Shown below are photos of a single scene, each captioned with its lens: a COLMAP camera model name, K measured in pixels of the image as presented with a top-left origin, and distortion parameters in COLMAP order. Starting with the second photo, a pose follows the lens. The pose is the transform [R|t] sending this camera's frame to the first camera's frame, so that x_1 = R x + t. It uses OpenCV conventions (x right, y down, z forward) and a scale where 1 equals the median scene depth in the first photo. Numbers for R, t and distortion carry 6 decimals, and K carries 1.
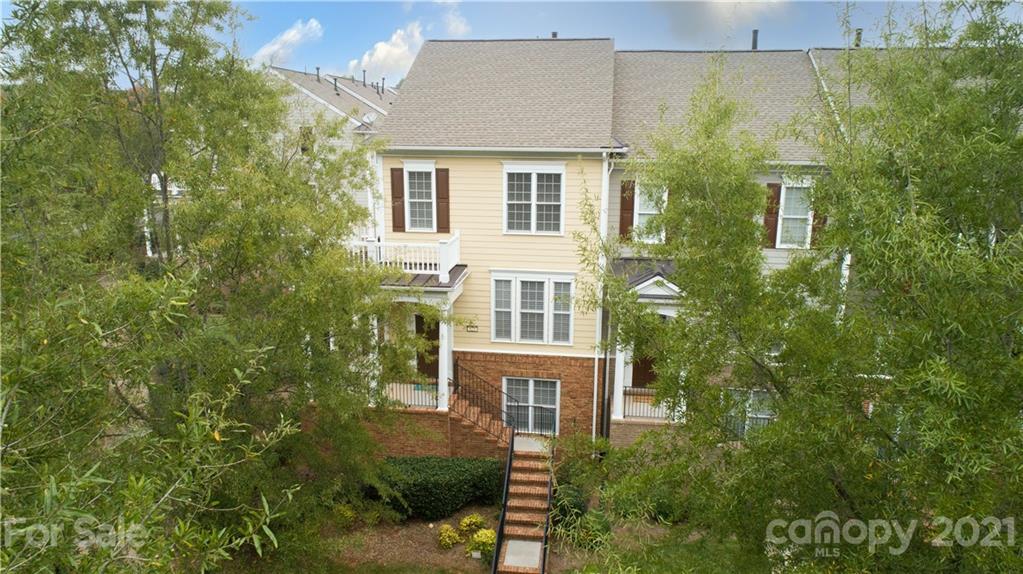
lens RADIAL K [[678.3, 0, 513.2], [0, 678.3, 284.3], [0, 0, 1]] dist [-0.006731, 0.002924]
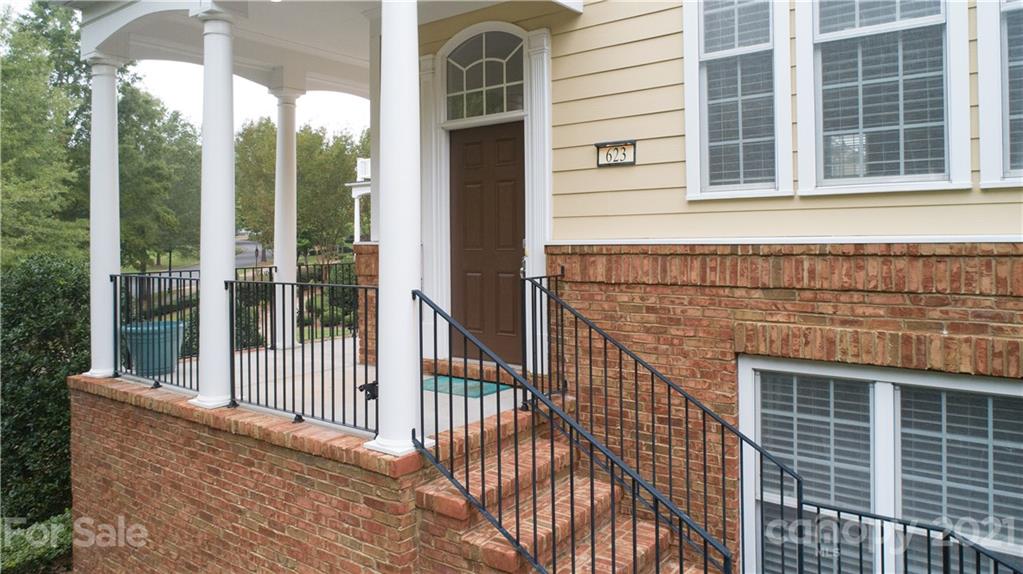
lens RADIAL K [[678.3, 0, 521.7], [0, 678.3, 231.0], [0, 0, 1]] dist [-0.006731, 0.002924]
pose [[0.875124, -0.022648, -0.483369, 0.031244], [-0.095317, 0.971266, -0.218076, 0.153531], [0.474419, 0.236917, 0.847819, 0.785940]]
